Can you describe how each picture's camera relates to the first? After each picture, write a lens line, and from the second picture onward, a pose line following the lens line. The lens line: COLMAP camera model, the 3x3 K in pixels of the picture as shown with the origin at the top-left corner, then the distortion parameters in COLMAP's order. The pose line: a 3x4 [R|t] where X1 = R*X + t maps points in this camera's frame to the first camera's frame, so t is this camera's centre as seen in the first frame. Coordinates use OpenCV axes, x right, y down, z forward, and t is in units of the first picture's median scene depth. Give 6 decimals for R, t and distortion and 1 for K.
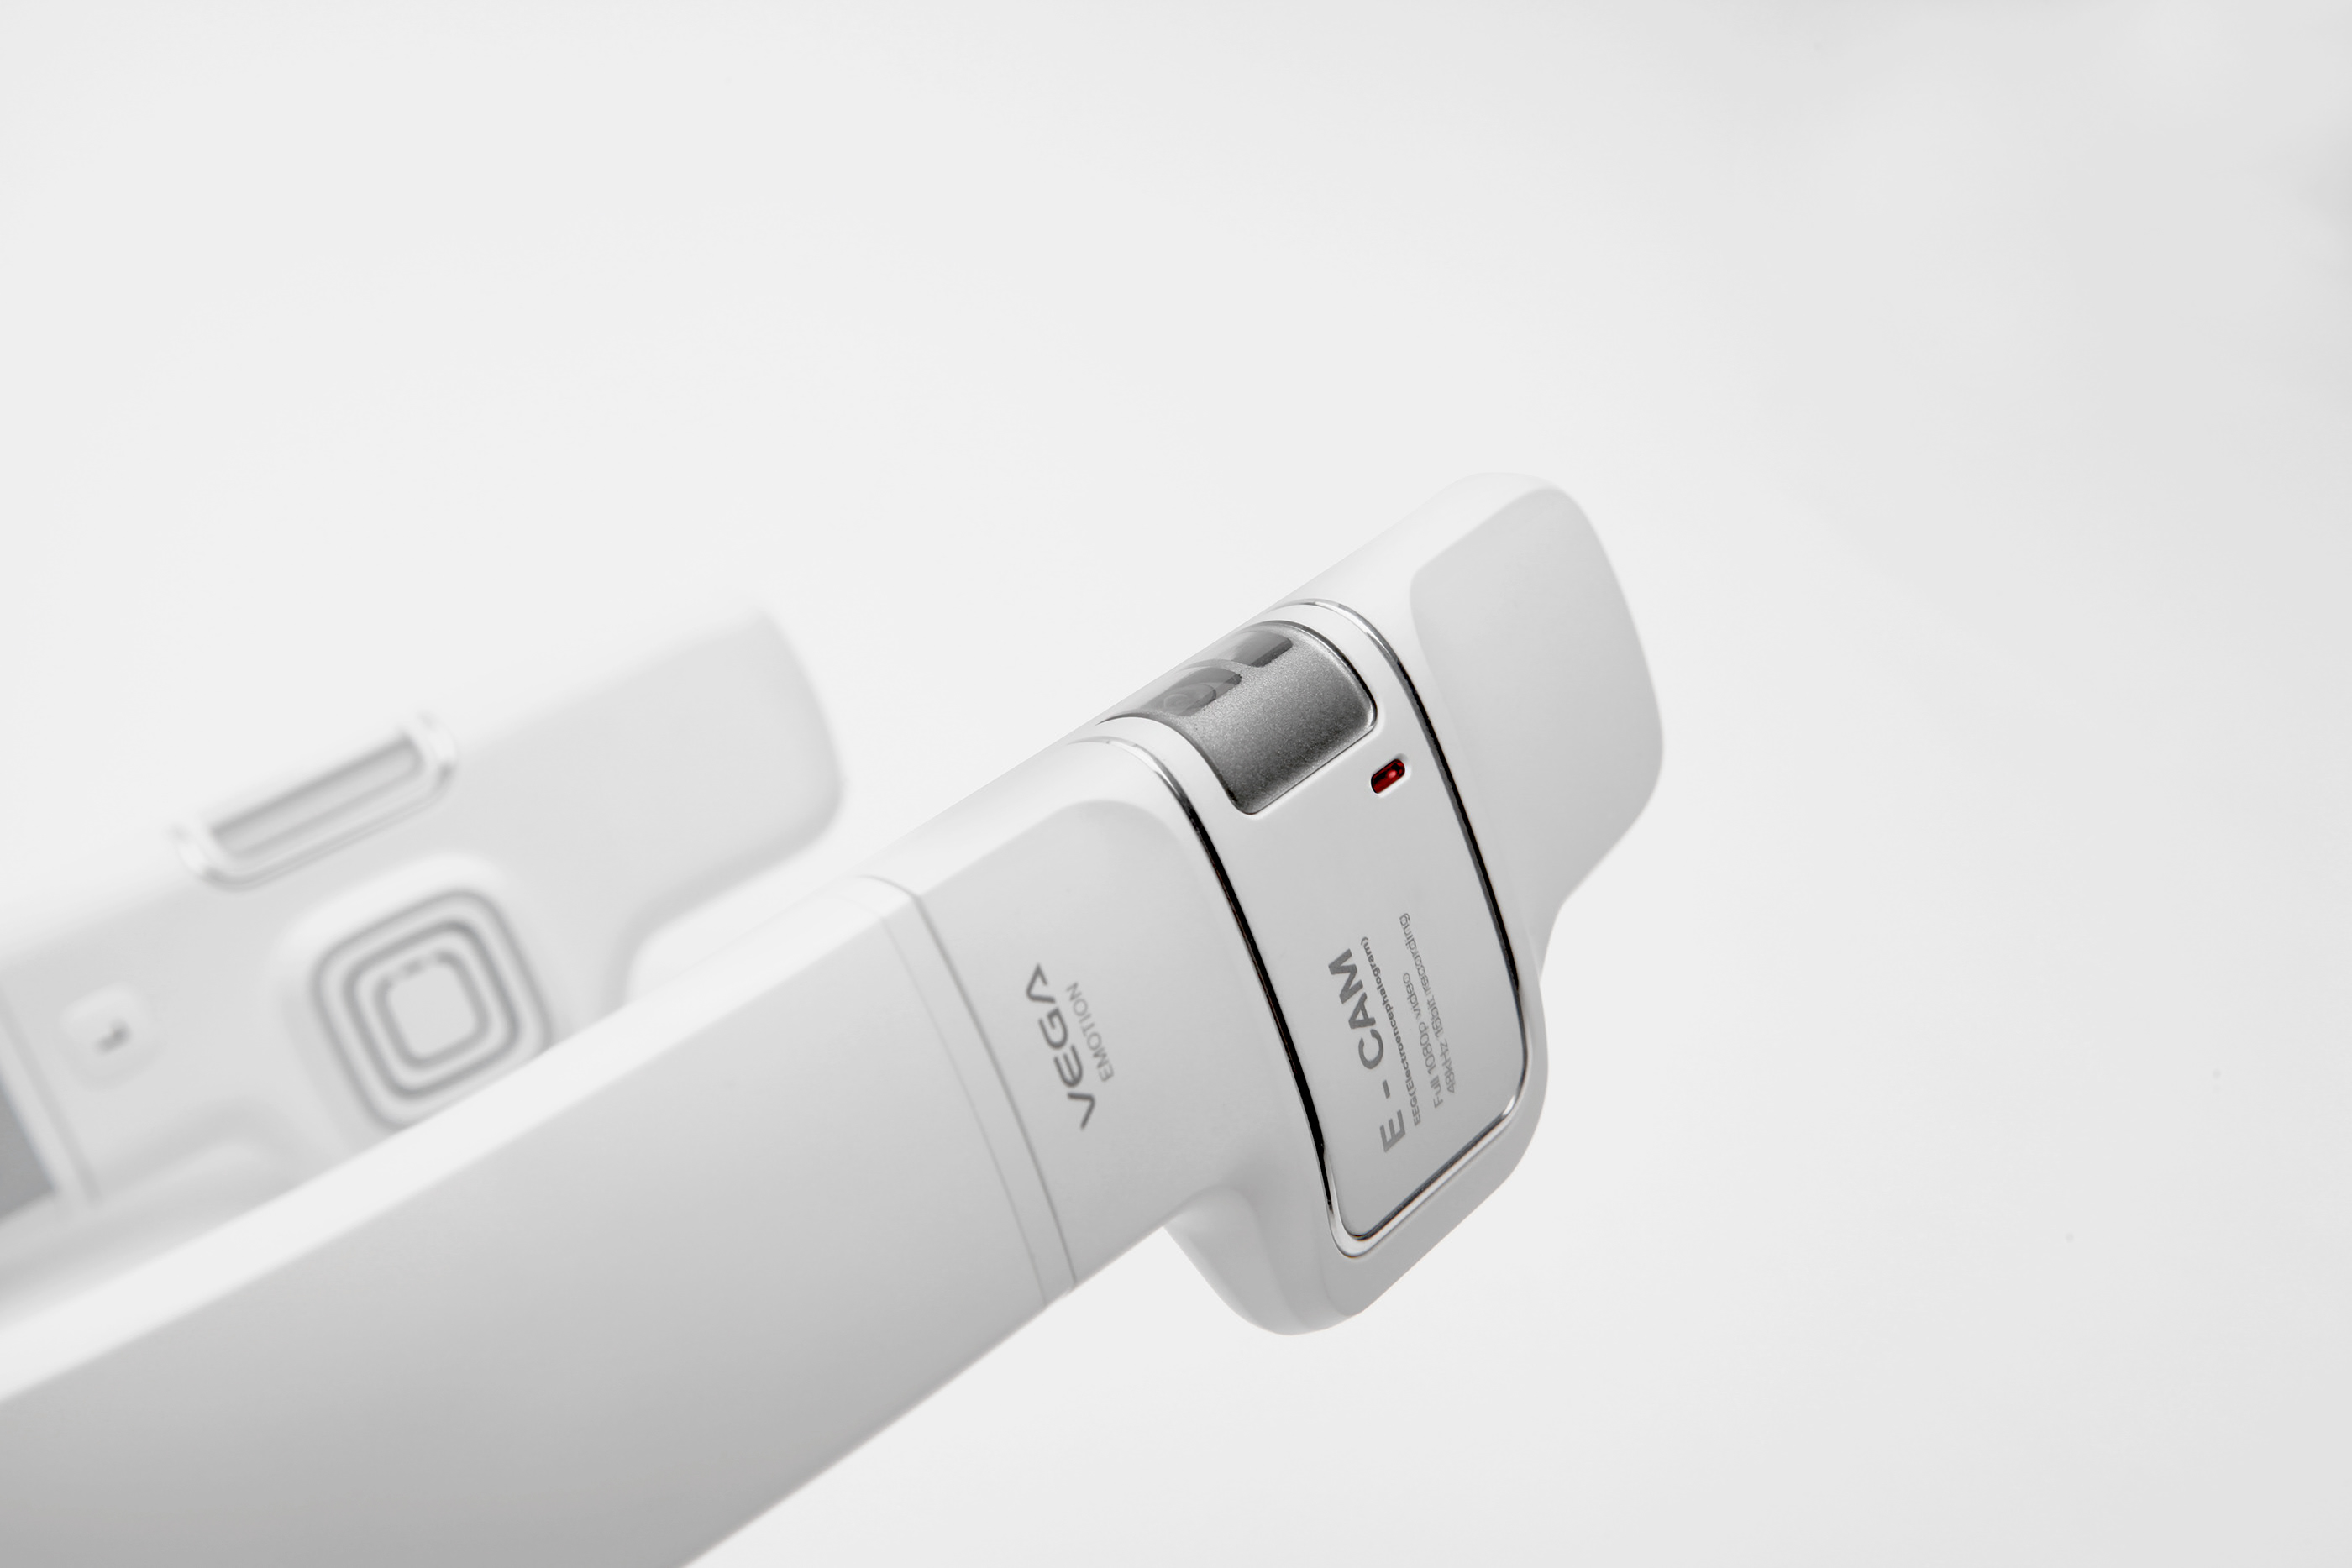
lens RADIAL K [[4212.4, 0, 1176.0], [0, 4212.4, 784.0], [0, 0, 1]] dist [-0.011667, 4.116279]
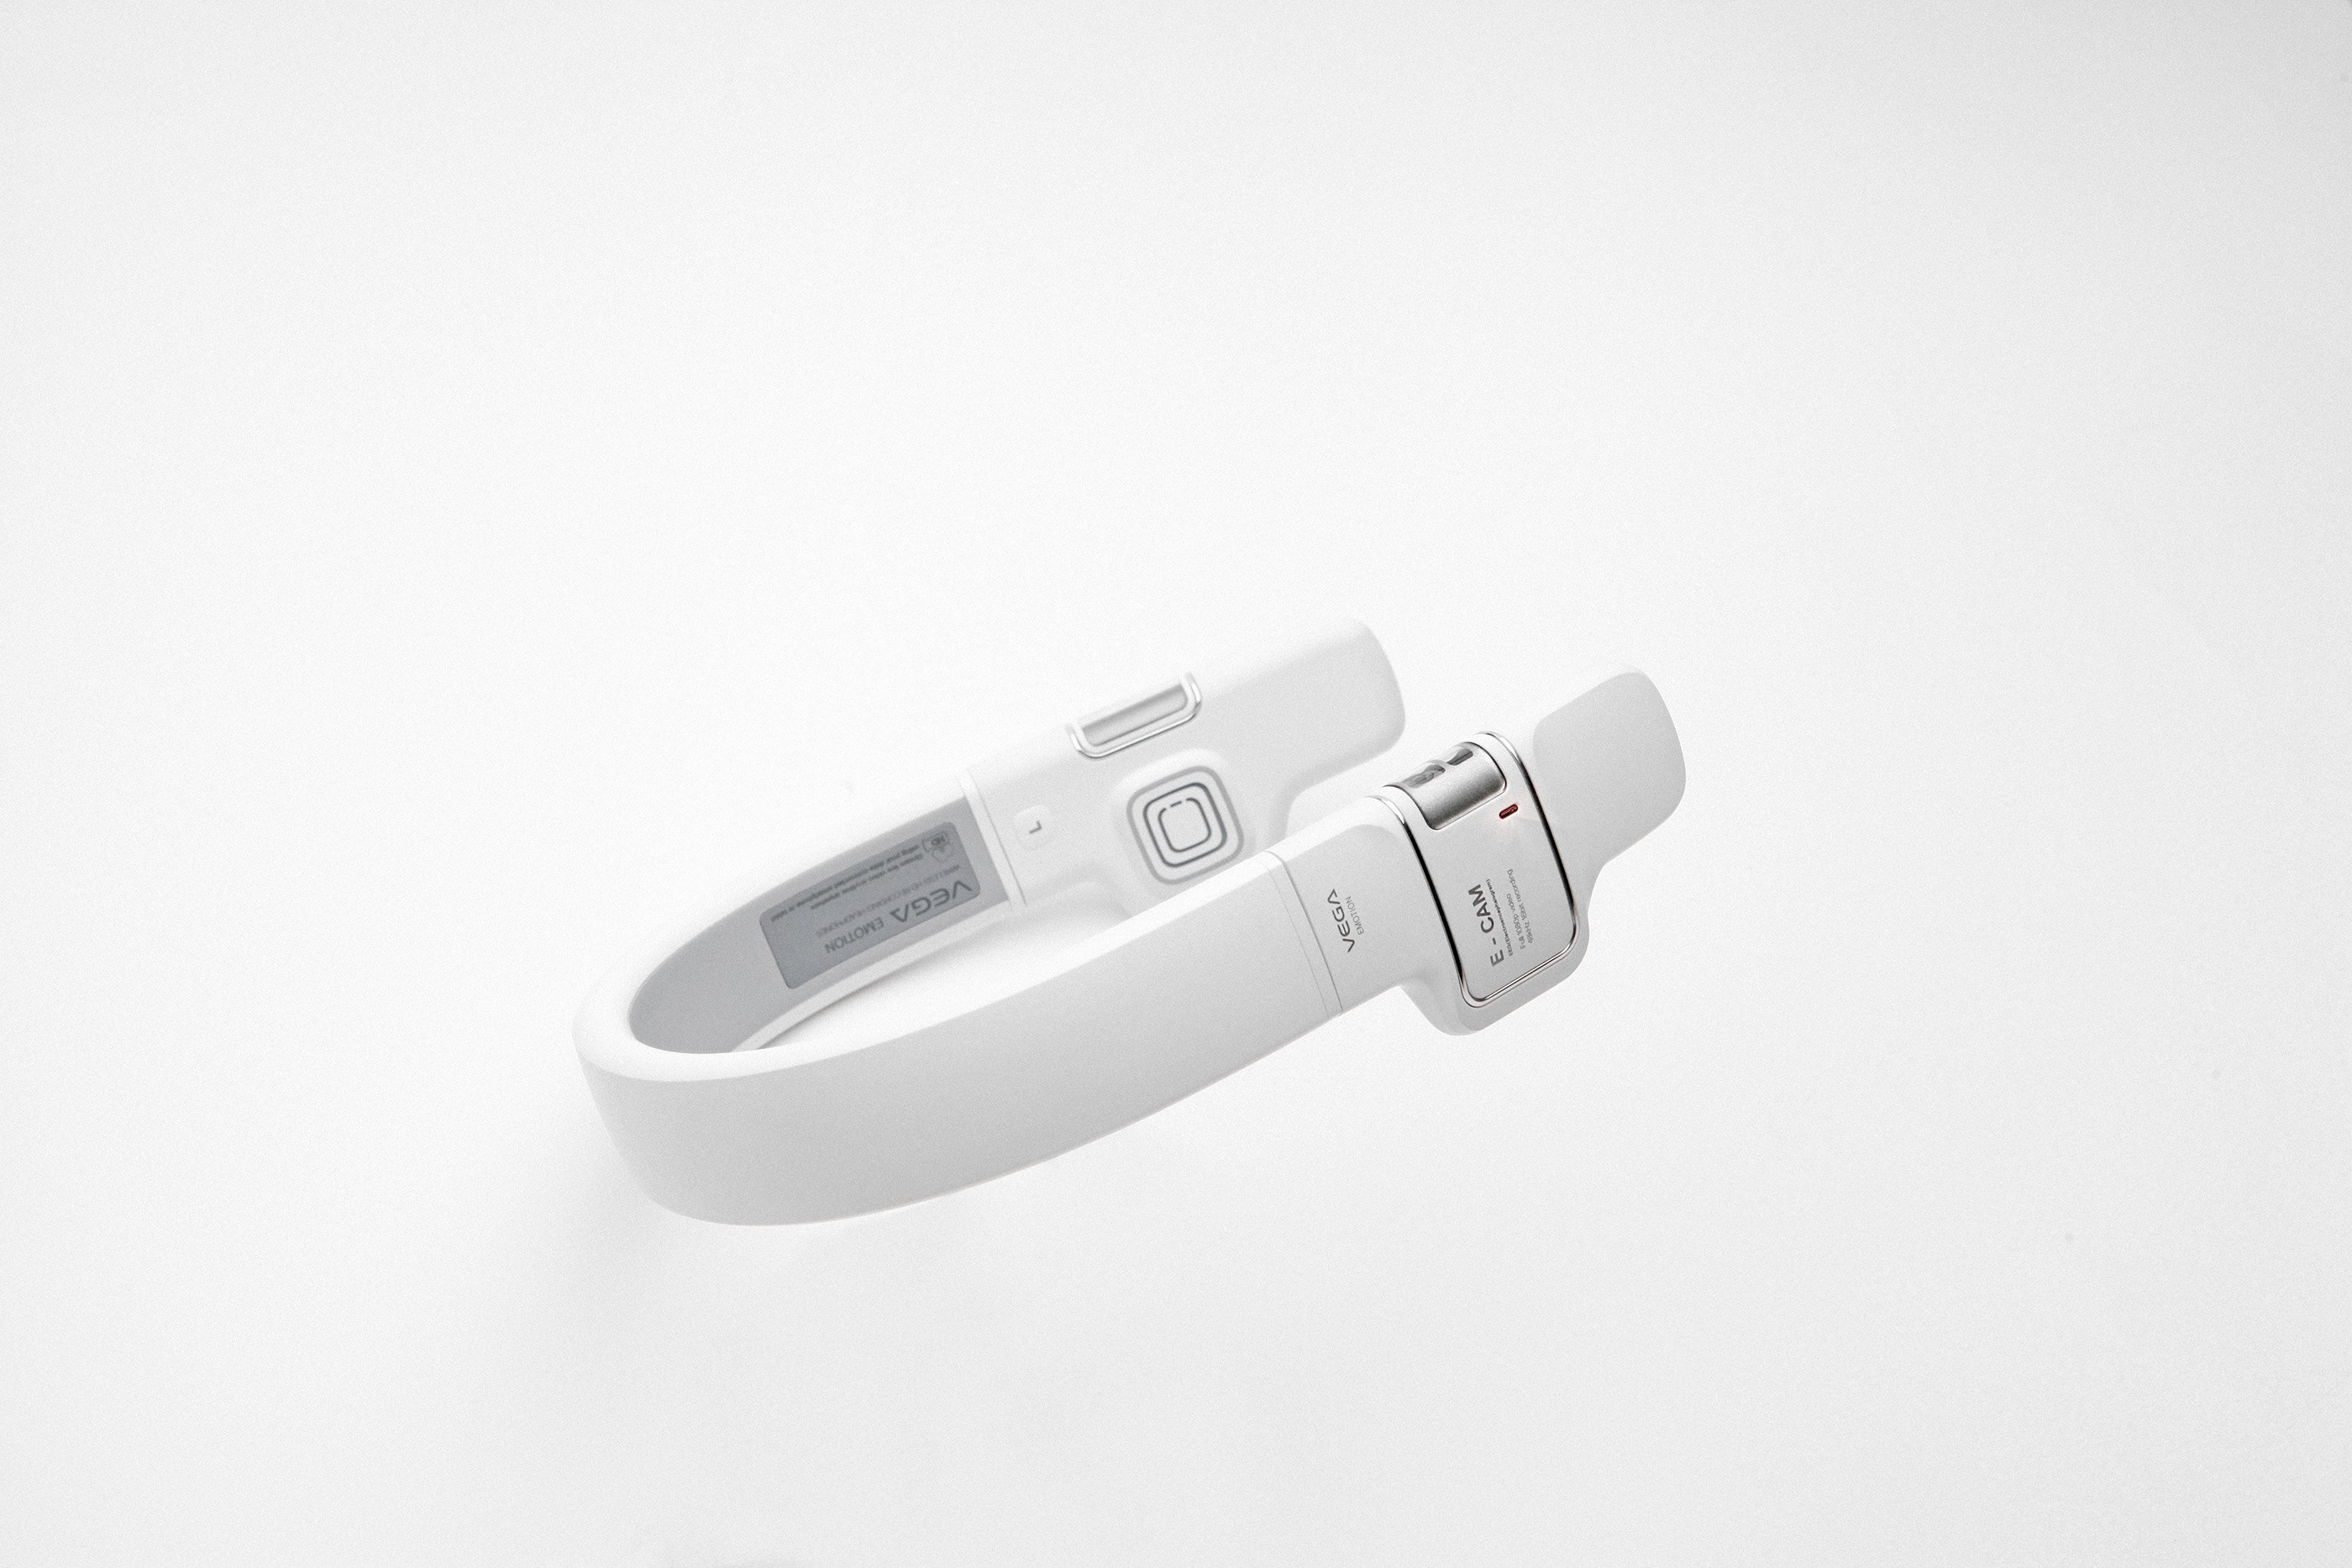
lens RADIAL K [[4728.3, 0, 1176.0], [0, 4728.3, 784.0], [0, 0, 1]] dist [-0.002342, -0.003180]
pose [[0.965760, 0.076283, -0.247968, 0.533368], [-0.049623, 0.992463, 0.112047, -0.309474], [0.254647, -0.095905, 0.962267, -1.641747]]
